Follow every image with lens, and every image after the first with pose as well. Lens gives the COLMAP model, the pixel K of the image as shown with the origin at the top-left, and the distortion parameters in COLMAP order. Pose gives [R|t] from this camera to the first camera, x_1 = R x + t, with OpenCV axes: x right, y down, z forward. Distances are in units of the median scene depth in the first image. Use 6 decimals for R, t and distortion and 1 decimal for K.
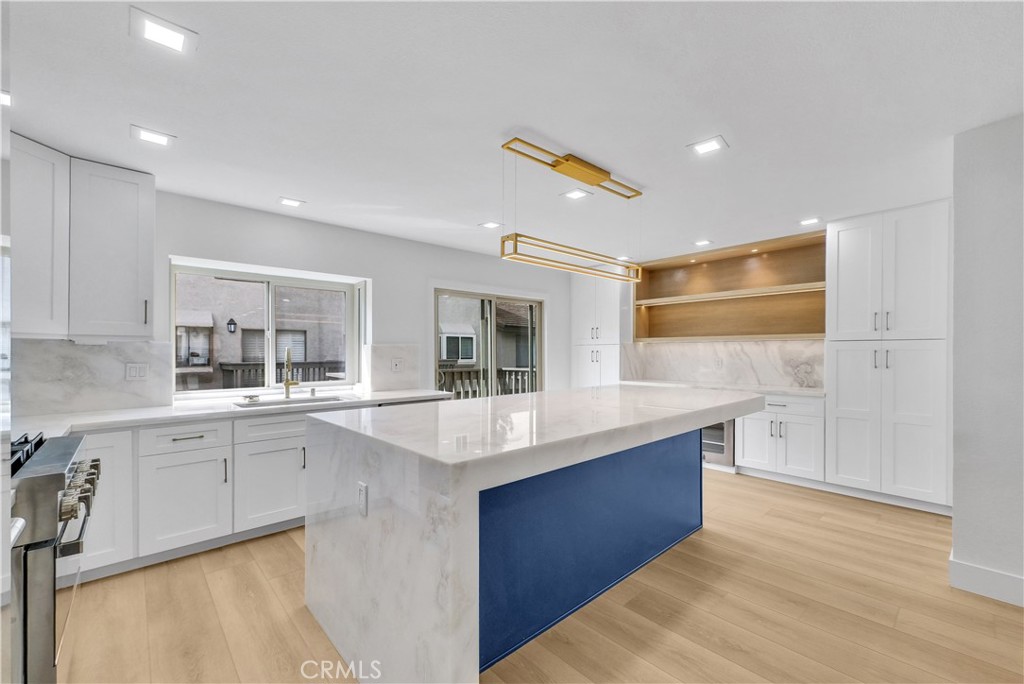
lens RADIAL K [[425.7, 0, 510.4], [0, 425.7, 356.4], [0, 0, 1]] dist [-0.001041, -0.000016]
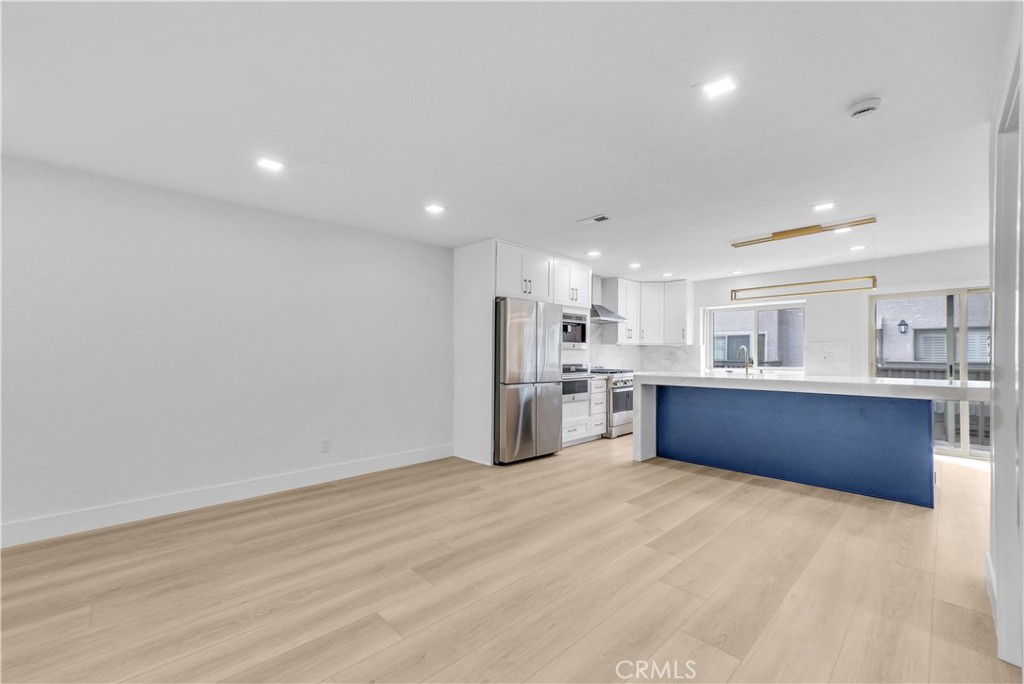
lens RADIAL K [[423.8, 0, 509.5], [0, 423.8, 352.2], [0, 0, 1]] dist [0.000667, 0.000138]
pose [[0.025547, -0.004032, -0.999666, 1.029041], [-0.010455, 0.999936, -0.004300, 0.018682], [0.999619, 0.010562, 0.025503, -0.068569]]
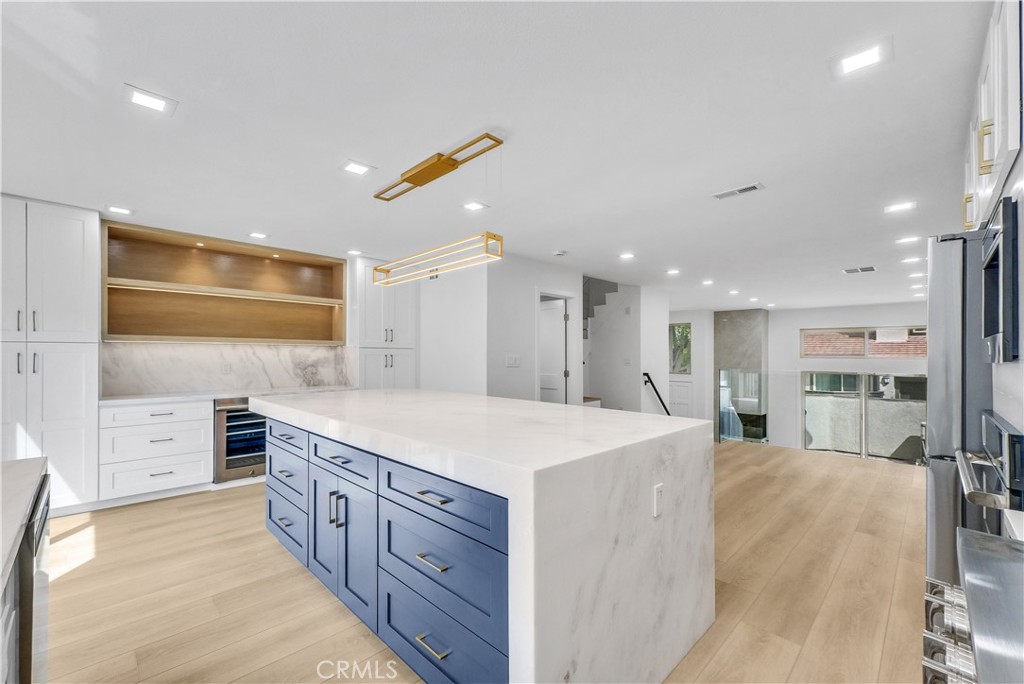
lens RADIAL K [[423.8, 0, 509.5], [0, 423.8, 352.2], [0, 0, 1]] dist [0.000667, 0.000138]
pose [[-0.036822, 0.009671, 0.999275, -0.463092], [0.006473, 0.999934, -0.009439, -0.006013], [-0.999301, 0.006121, -0.036883, 0.491163]]
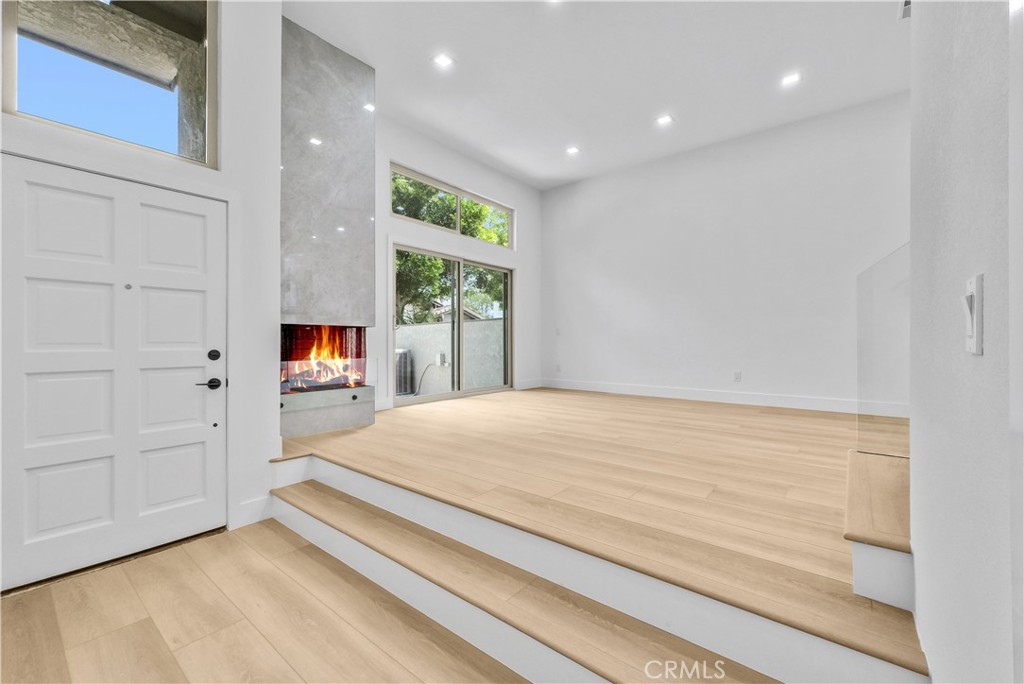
lens RADIAL K [[418.3, 0, 508.9], [0, 418.3, 343.5], [0, 0, 1]] dist [0.001376, 0.000468]
pose [[-0.989236, -0.007984, -0.146112, 1.596340], [-0.011333, 0.999692, 0.022100, 0.333918], [0.145891, 0.023518, -0.989021, 0.031440]]
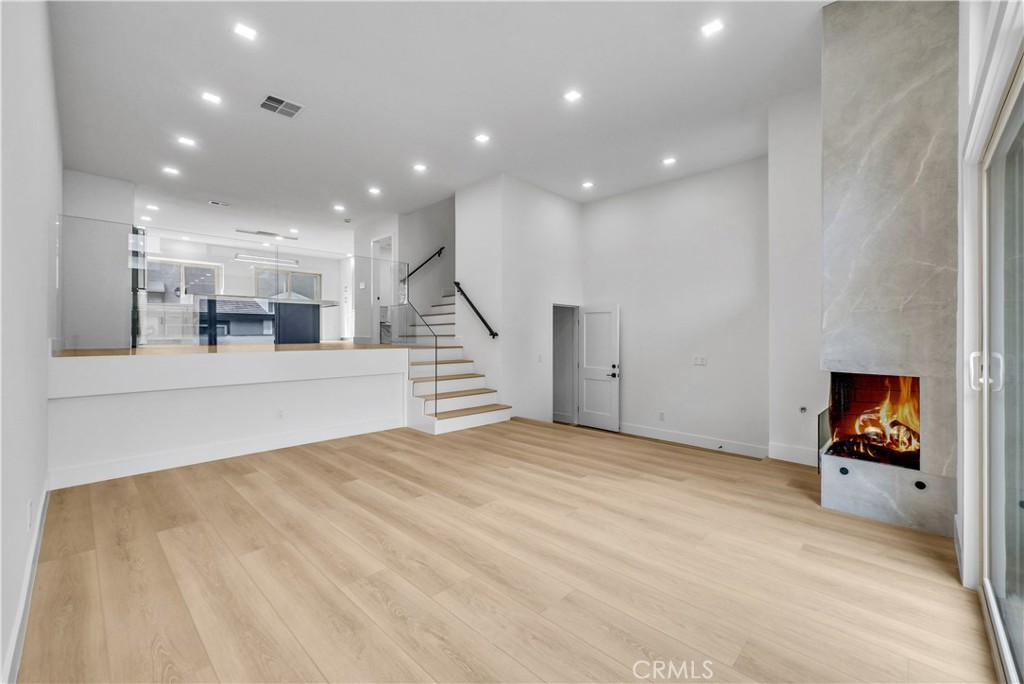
lens RADIAL K [[416.4, 0, 512.9], [0, 416.4, 331.0], [0, 0, 1]] dist [0.000348, -0.000086]
pose [[0.998022, -0.000354, 0.062867, 1.225783], [0.001725, 0.999762, -0.021741, 0.270064], [-0.062844, 0.021806, 0.997785, -1.561100]]
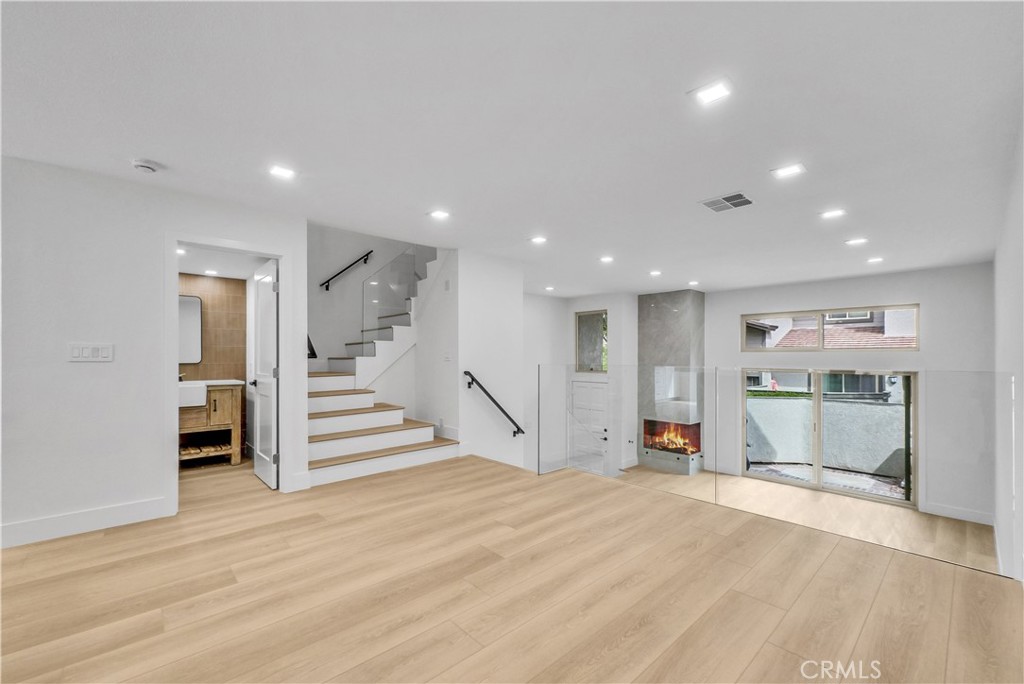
lens RADIAL K [[423.8, 0, 509.5], [0, 423.8, 352.2], [0, 0, 1]] dist [0.000667, 0.000138]
pose [[0.002148, 0.010630, 0.999941, -0.036548], [0.012396, 0.999866, -0.010656, 0.023014], [-0.999921, 0.012418, 0.002016, -0.183546]]
